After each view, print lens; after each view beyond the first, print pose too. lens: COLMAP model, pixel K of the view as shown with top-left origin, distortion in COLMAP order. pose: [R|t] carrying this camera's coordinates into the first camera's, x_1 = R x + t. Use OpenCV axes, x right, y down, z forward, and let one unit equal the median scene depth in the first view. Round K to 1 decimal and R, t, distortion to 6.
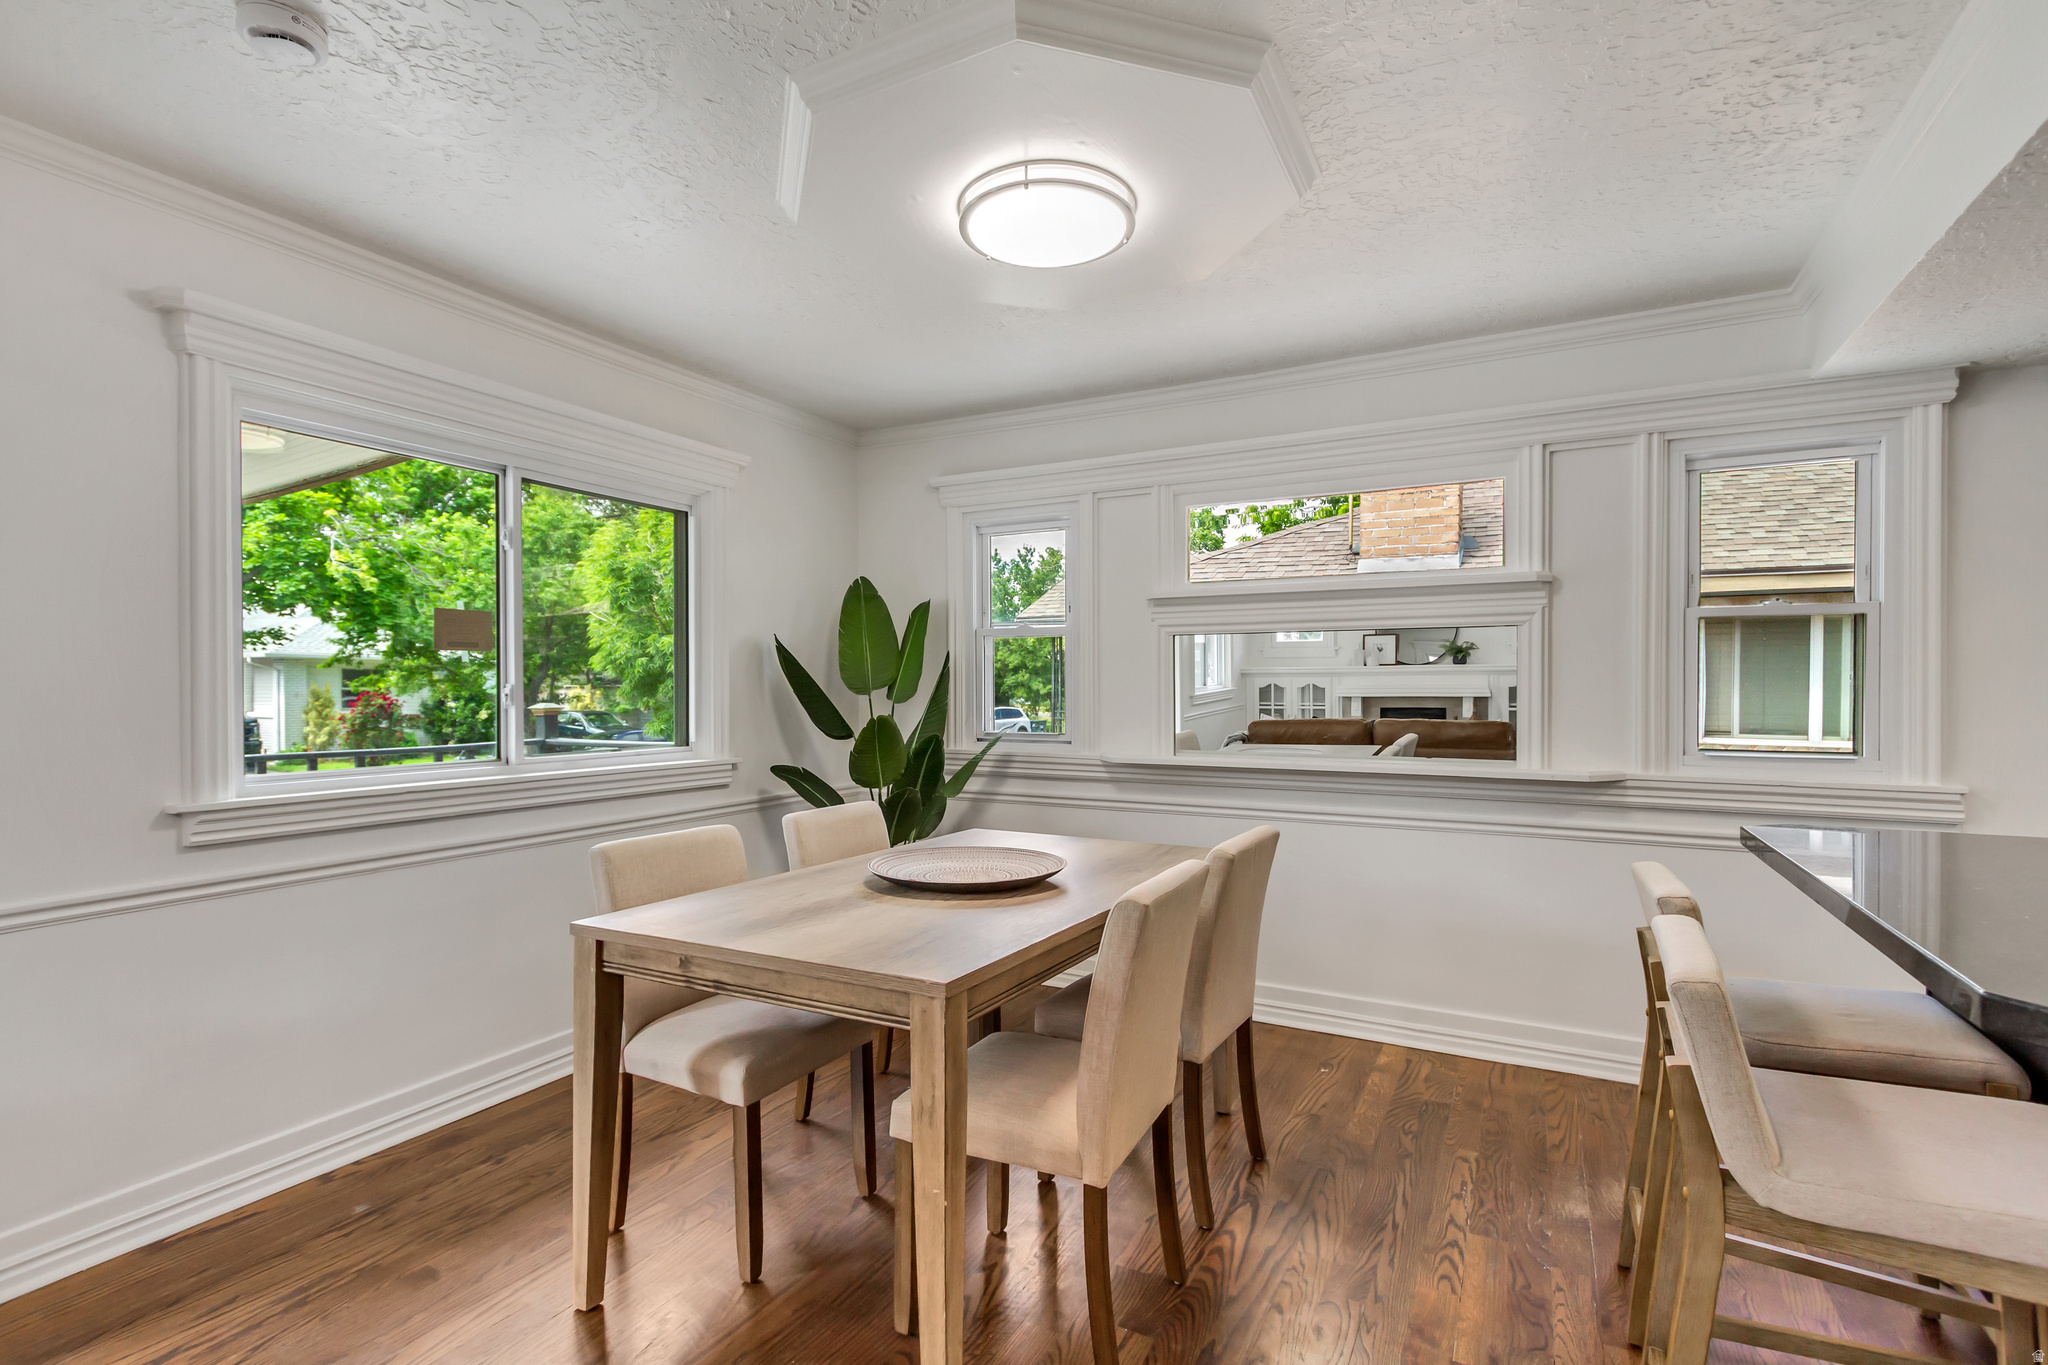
lens RADIAL K [[946.4, 0, 1023.3], [0, 946.4, 685.6], [0, 0, 1]] dist [0.011258, -0.003321]
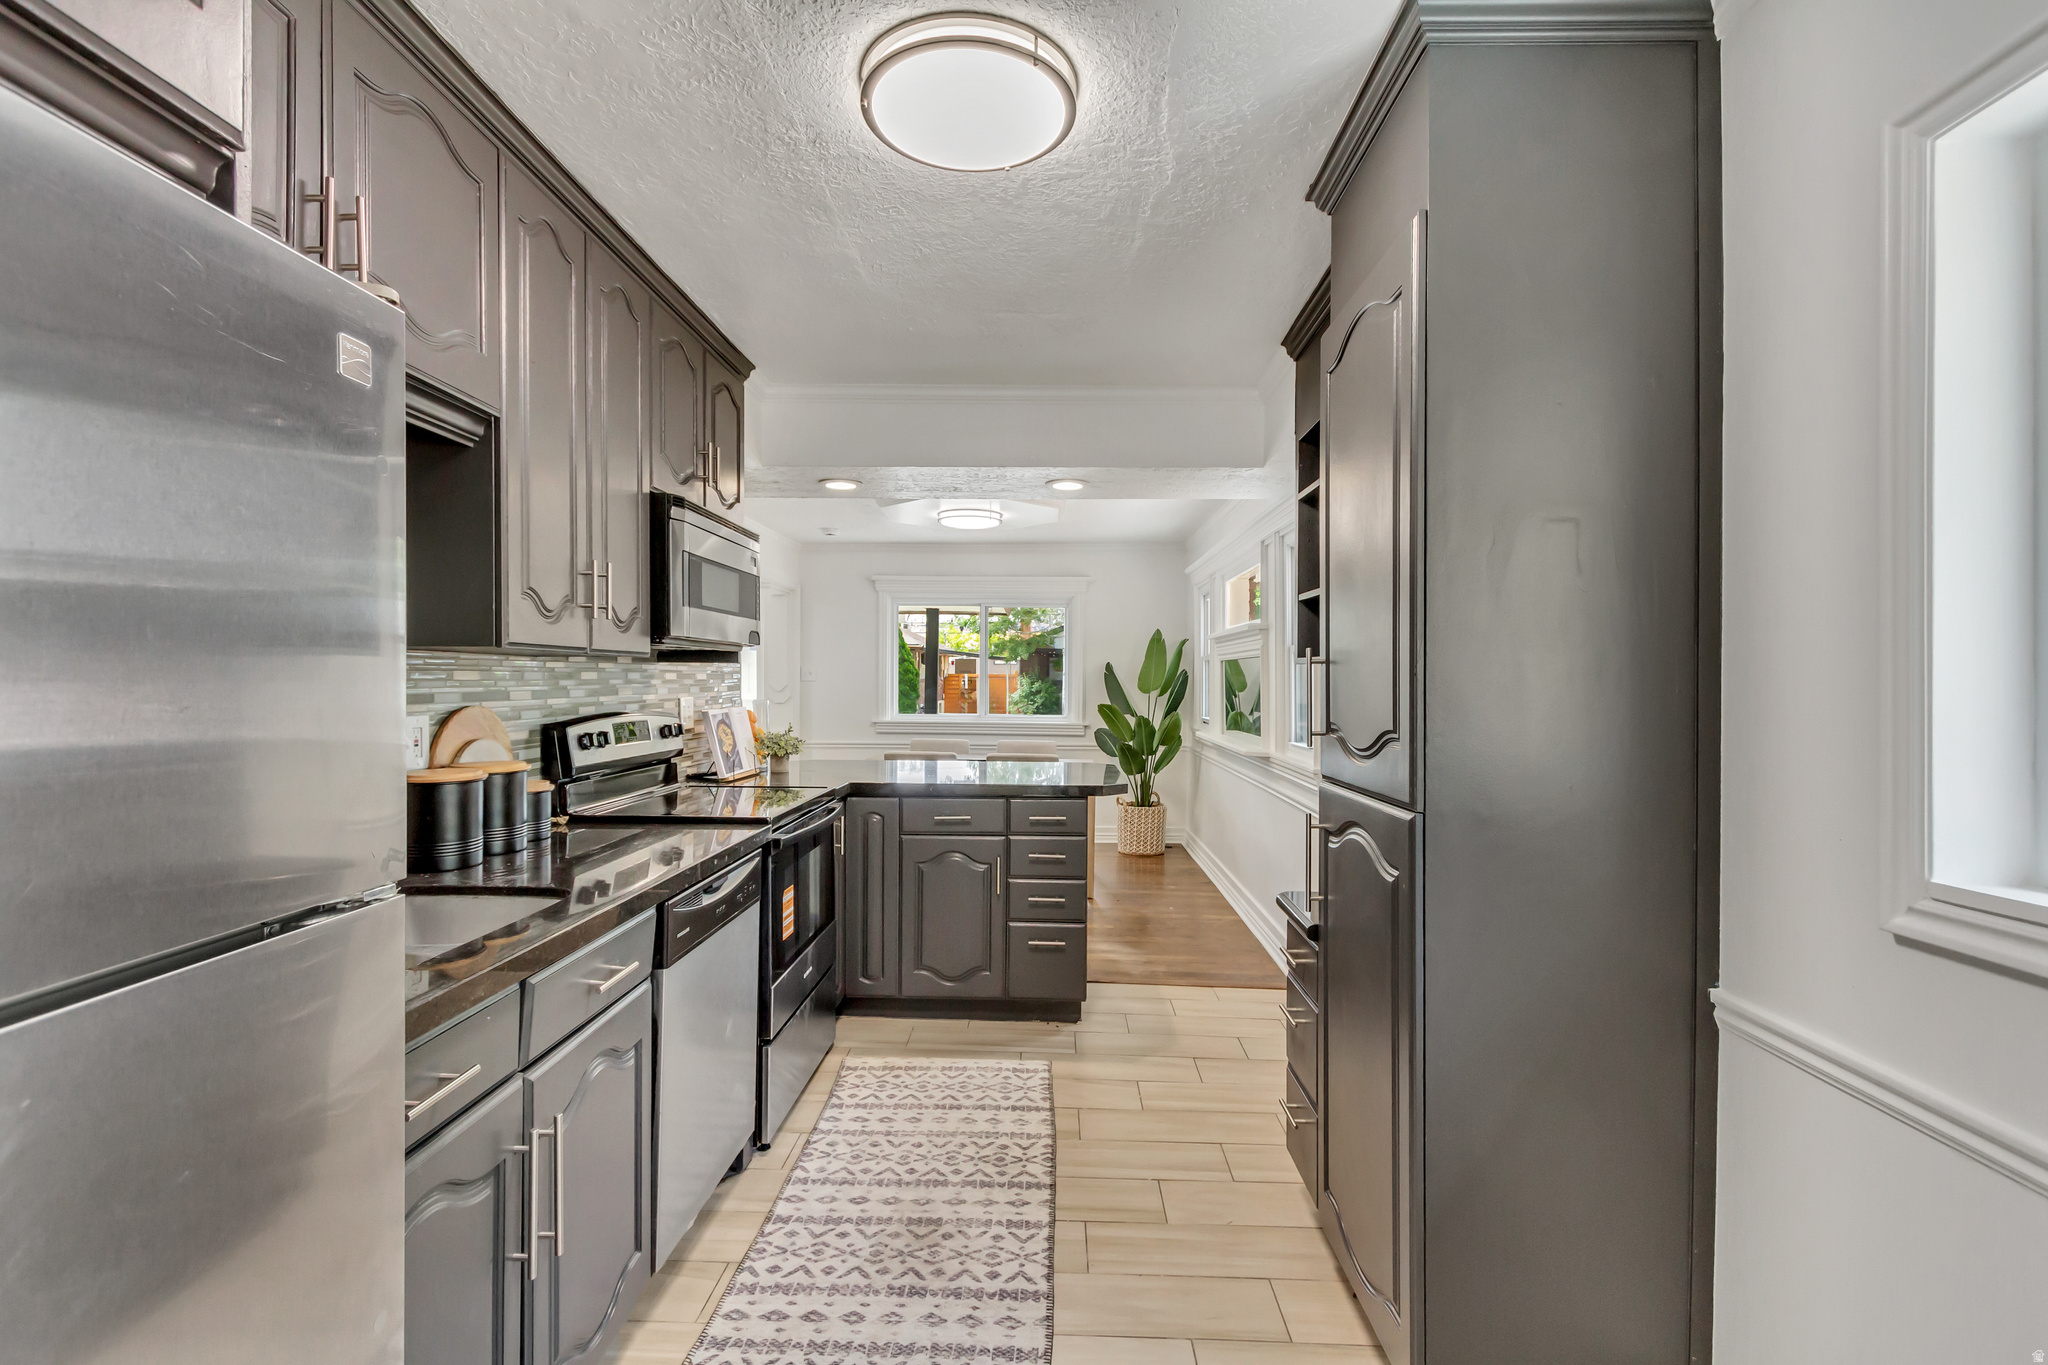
lens RADIAL K [[946.4, 0, 1031.5], [0, 946.4, 679.5], [0, 0, 1]] dist [0.011258, -0.003321]
pose [[0.448105, 0.003470, -0.893974, 1.839418], [-0.000094, 0.999993, 0.003834, -0.030763], [0.893981, -0.001634, 0.448102, -0.034439]]
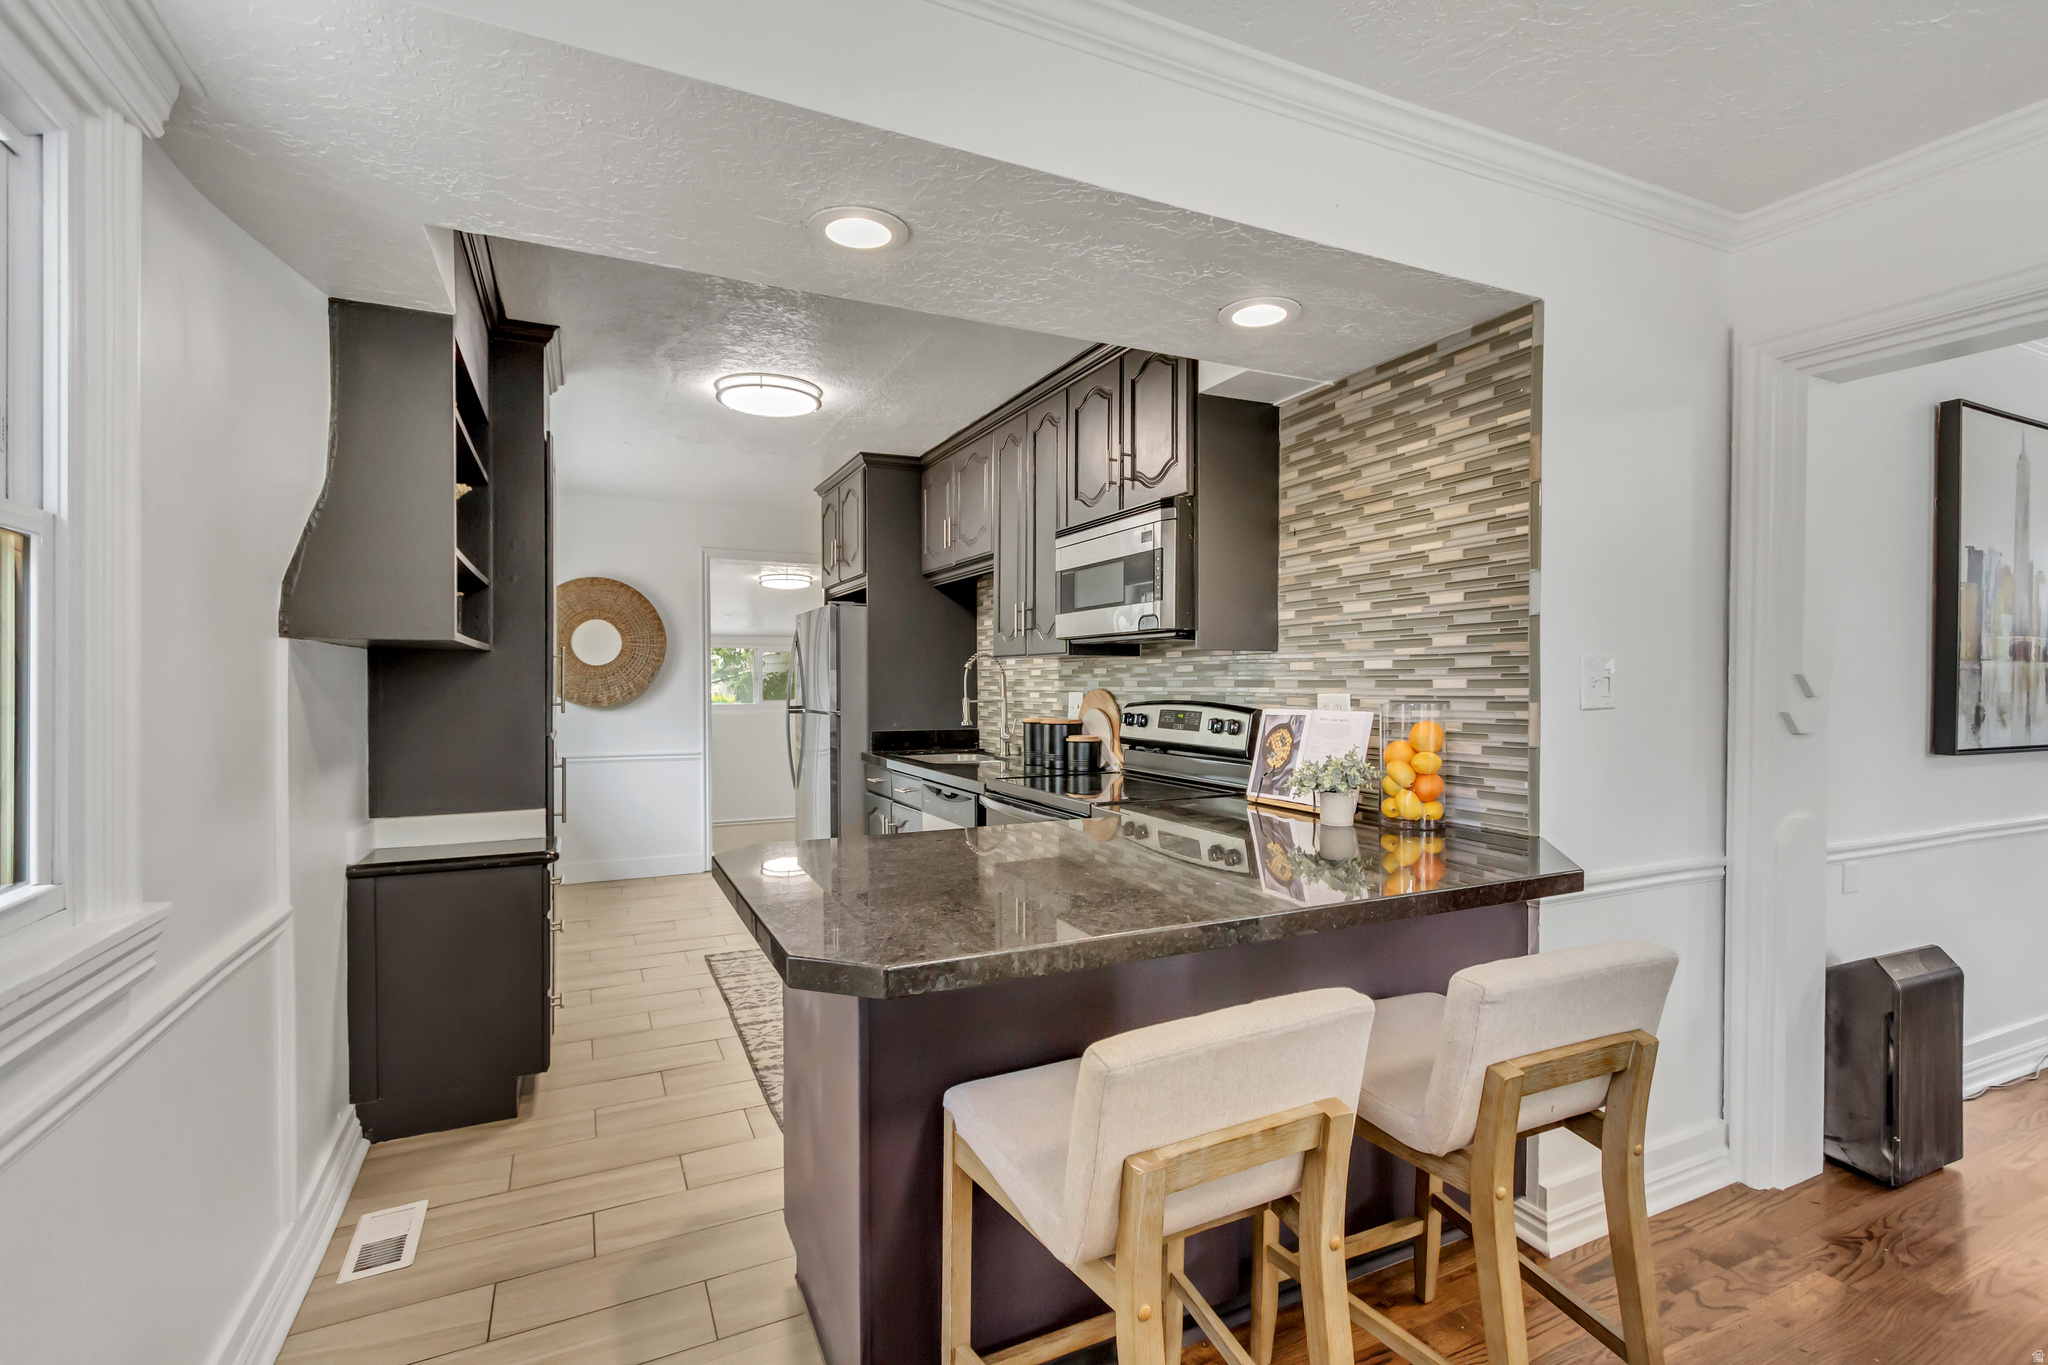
lens RADIAL K [[946.4, 0, 1032.1], [0, 946.4, 686.3], [0, 0, 1]] dist [0.011258, -0.003321]
pose [[-0.807692, -0.002408, 0.589600, 0.269720], [-0.002078, 0.999997, 0.001238, -0.011116], [-0.589601, -0.000225, -0.807695, 0.999561]]
